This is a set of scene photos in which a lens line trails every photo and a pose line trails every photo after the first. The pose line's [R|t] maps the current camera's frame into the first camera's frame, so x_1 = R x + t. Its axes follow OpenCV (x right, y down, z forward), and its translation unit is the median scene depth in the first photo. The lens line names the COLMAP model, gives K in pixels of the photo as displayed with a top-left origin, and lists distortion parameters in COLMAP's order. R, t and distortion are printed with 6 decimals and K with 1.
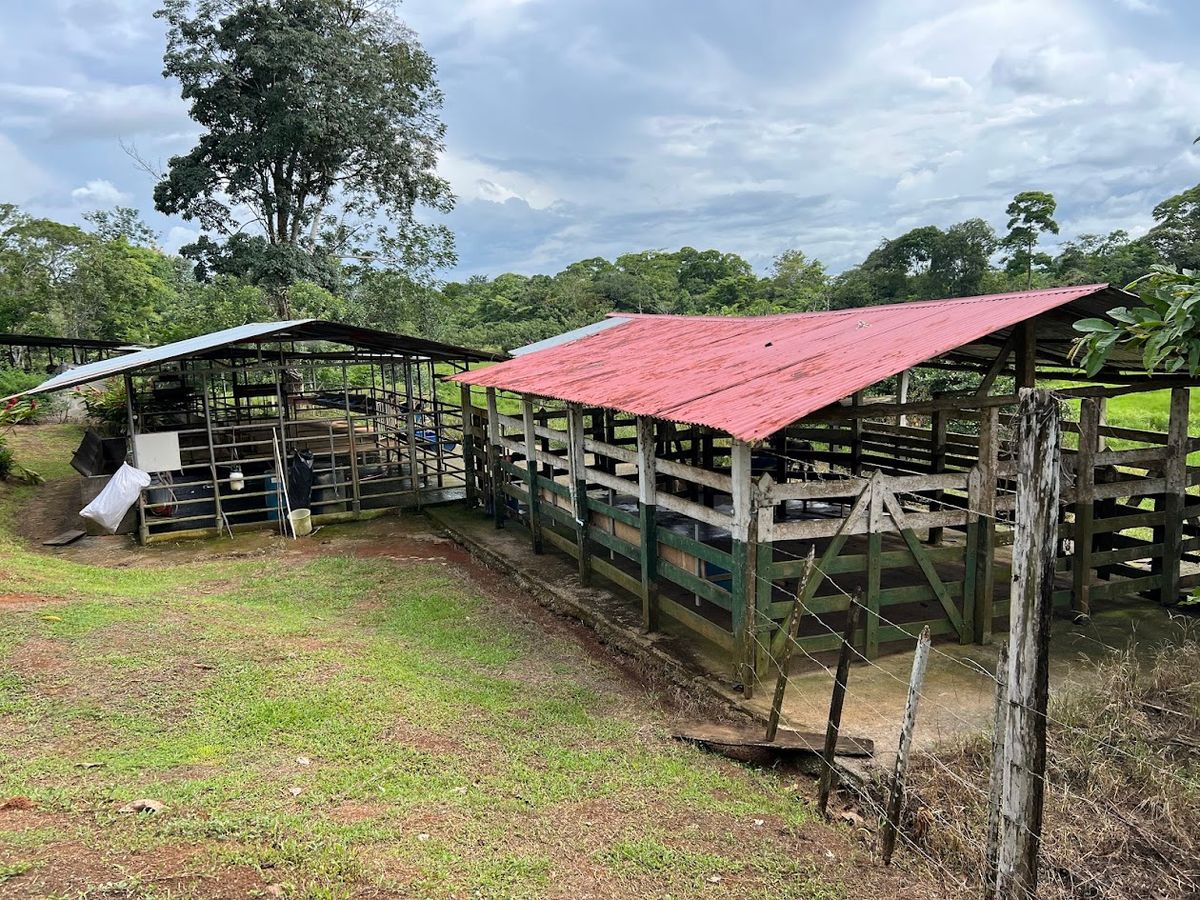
lens RADIAL K [[898.5, 0, 600.7], [0, 898.5, 450.2], [0, 0, 1]] dist [0.063512, -0.056609]
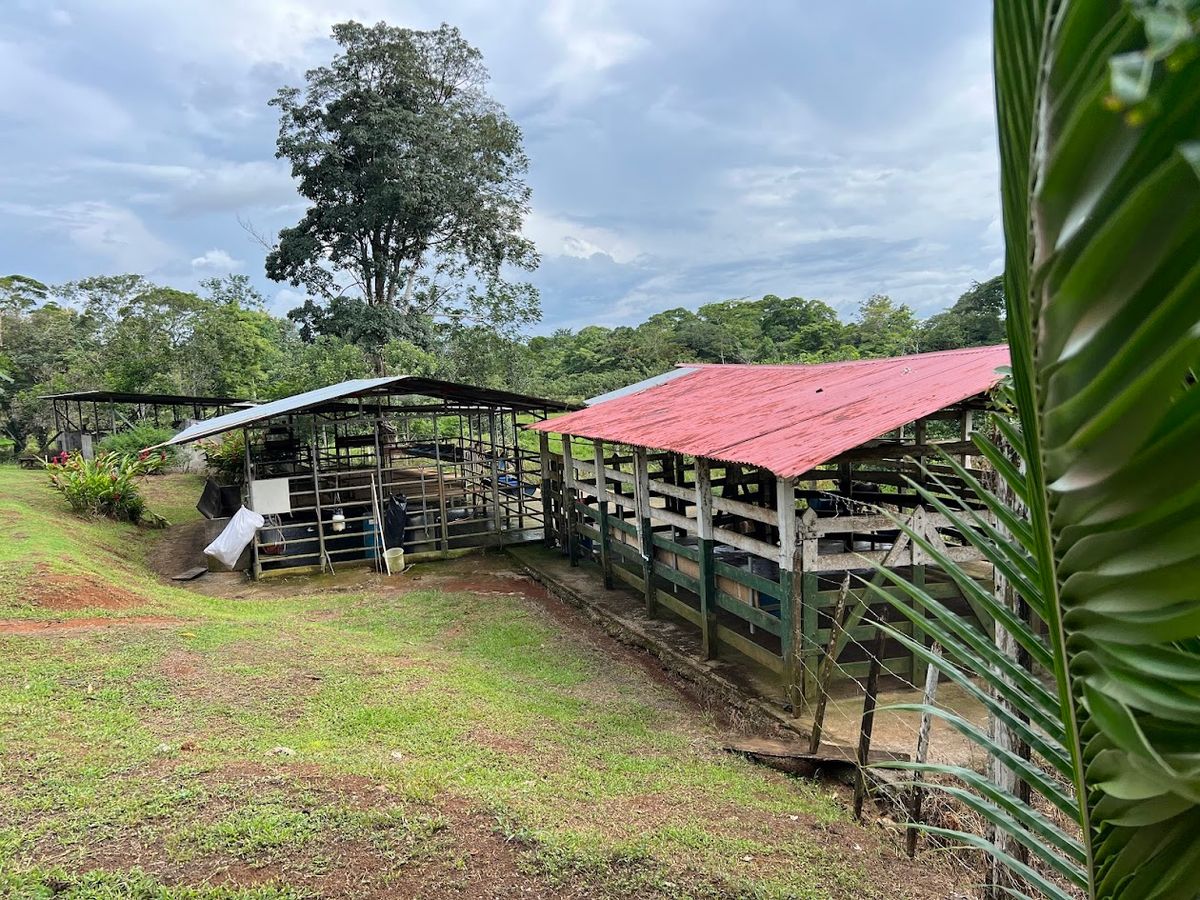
lens RADIAL K [[898.5, 0, 591.9], [0, 898.5, 445.5], [0, 0, 1]] dist [0.063512, -0.056609]
pose [[0.994607, -0.010355, -0.103199, 0.012070], [0.004147, 0.998178, -0.060189, 0.005029], [0.103634, 0.059436, 0.992838, -0.040272]]
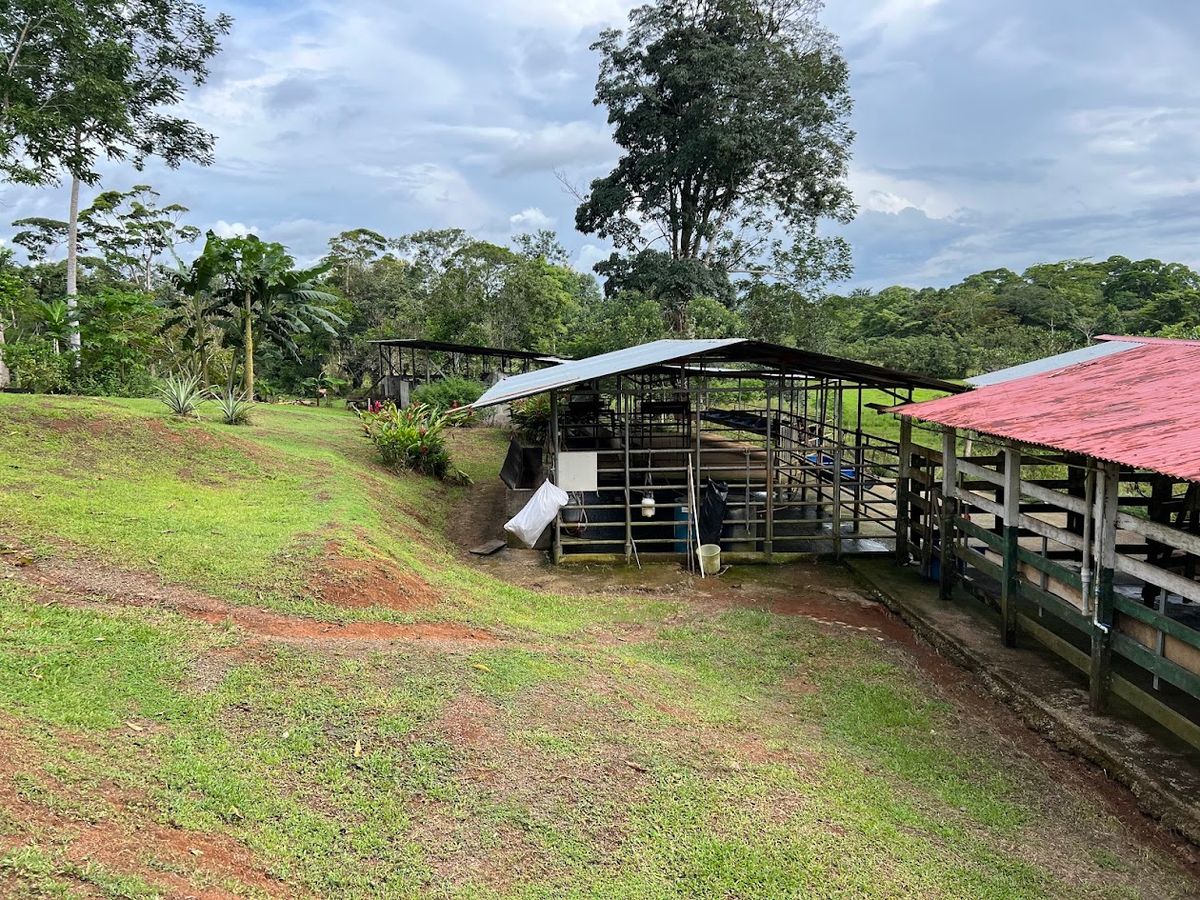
lens RADIAL K [[898.5, 0, 596.6], [0, 898.5, 447.9], [0, 0, 1]] dist [0.063512, -0.056609]
pose [[0.916637, 0.072680, -0.393057, -0.055922], [-0.079548, 0.996830, -0.001189, -0.014424], [0.391725, 0.032357, 0.919513, 0.074819]]
